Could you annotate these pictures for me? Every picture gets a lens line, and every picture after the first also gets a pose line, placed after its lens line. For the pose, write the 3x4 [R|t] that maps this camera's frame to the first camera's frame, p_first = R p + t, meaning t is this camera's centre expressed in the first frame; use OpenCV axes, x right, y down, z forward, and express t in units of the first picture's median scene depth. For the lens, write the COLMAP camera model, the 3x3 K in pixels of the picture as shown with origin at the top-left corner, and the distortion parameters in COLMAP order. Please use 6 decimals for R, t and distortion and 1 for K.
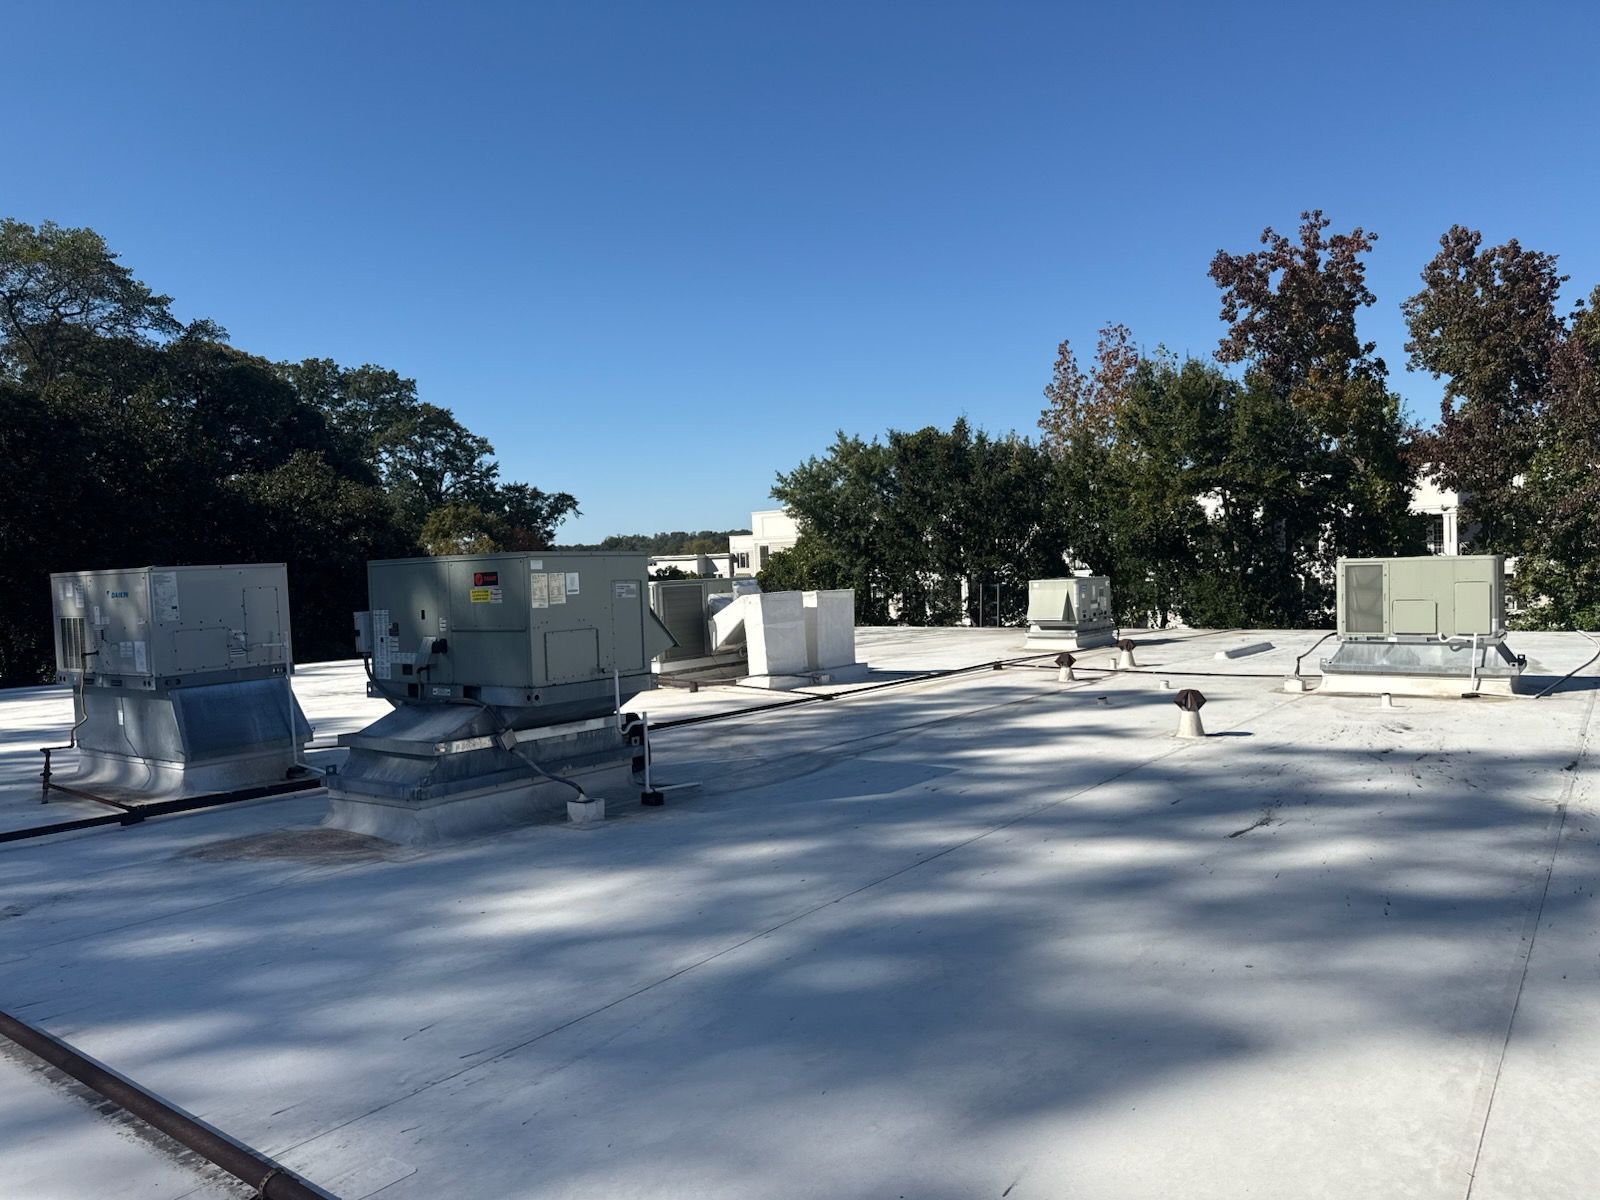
lens RADIAL K [[1130.0, 0, 794.7], [0, 1130.0, 614.6], [0, 0, 1]] dist [0.052088, -0.089616]
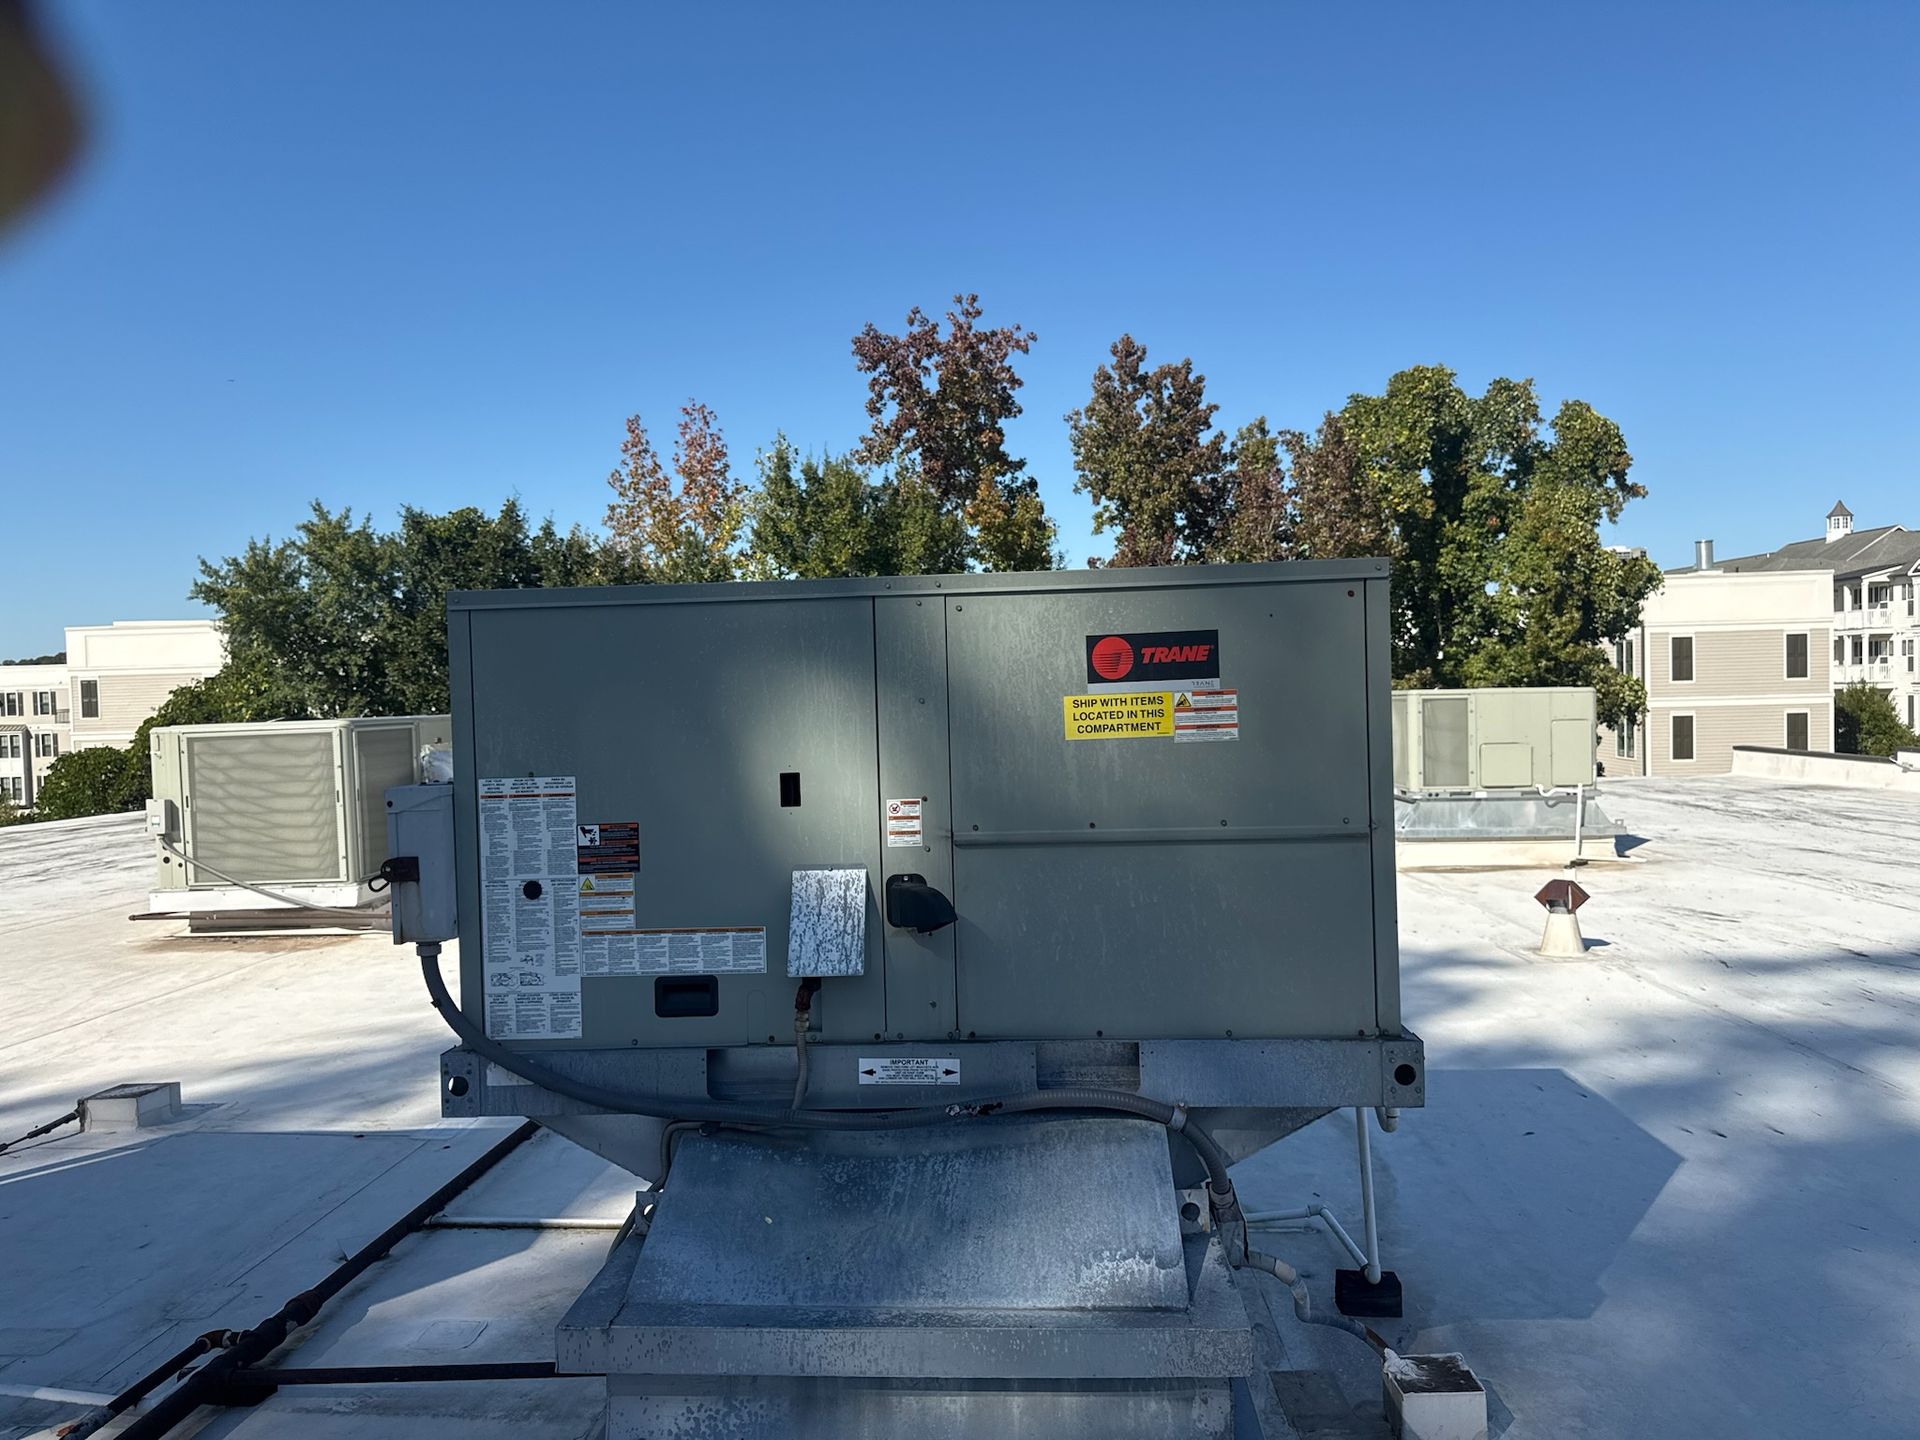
lens RADIAL K [[1356.0, 0, 970.9], [0, 1356.0, 717.4], [0, 0, 1]] dist [0.052088, -0.089616]
pose [[0.826389, 0.005390, 0.563074, -0.111925], [0.019254, 0.999099, -0.037822, -0.000912], [-0.562770, 0.042097, 0.825541, 0.166819]]
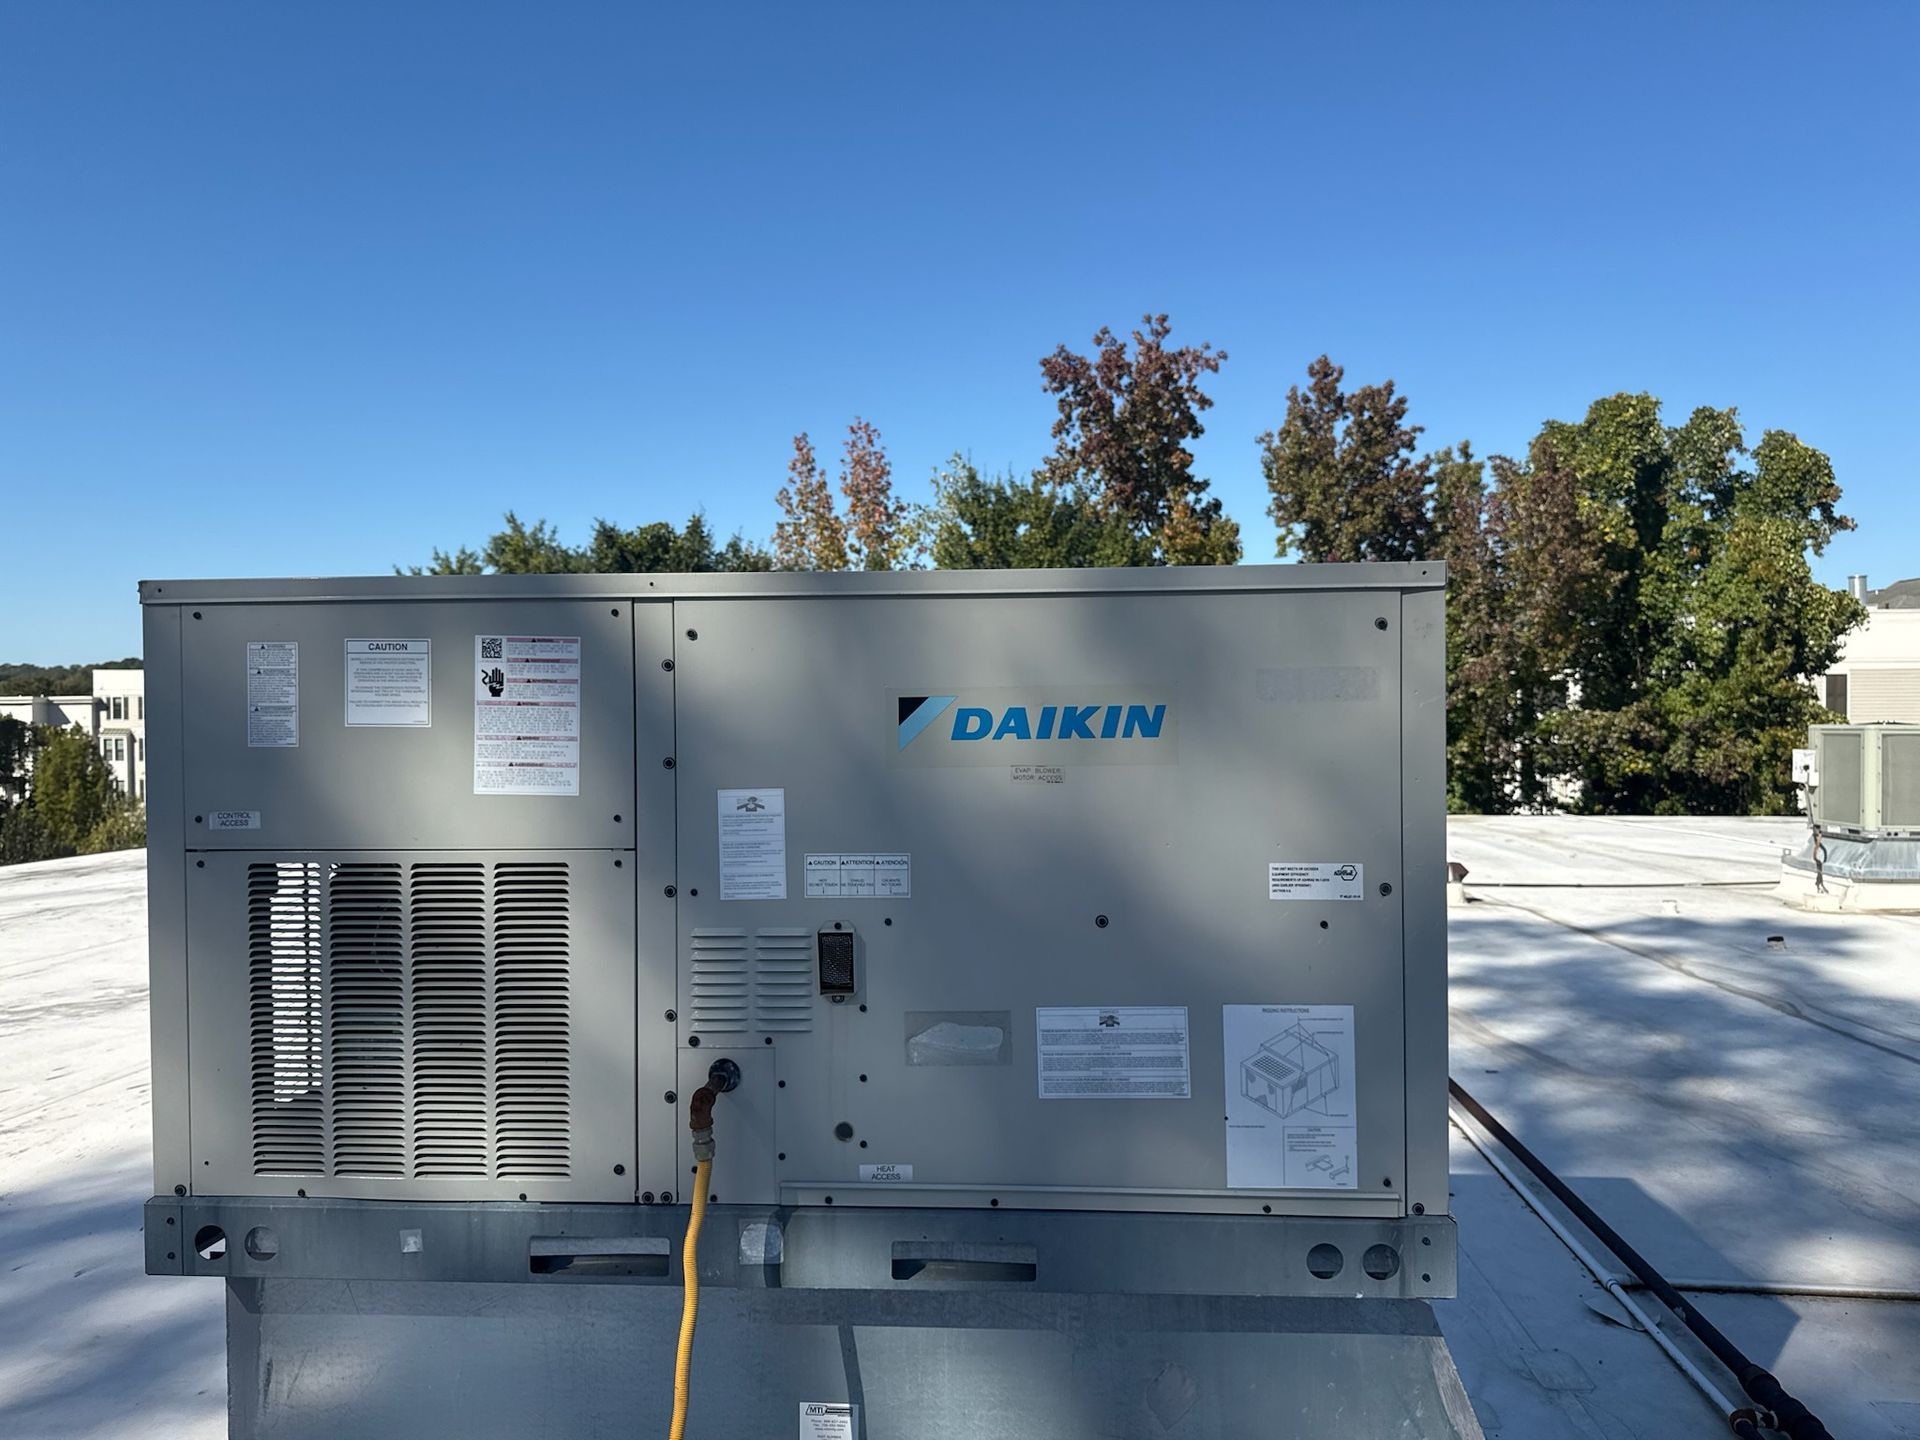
lens RADIAL K [[1356.0, 0, 962.7], [0, 1356.0, 726.7], [0, 0, 1]] dist [0.052088, -0.089616]
pose [[0.845782, 0.028751, 0.532754, -0.191699], [-0.003534, 0.998827, -0.048292, -0.001414], [-0.533518, 0.038962, 0.844891, 0.230531]]
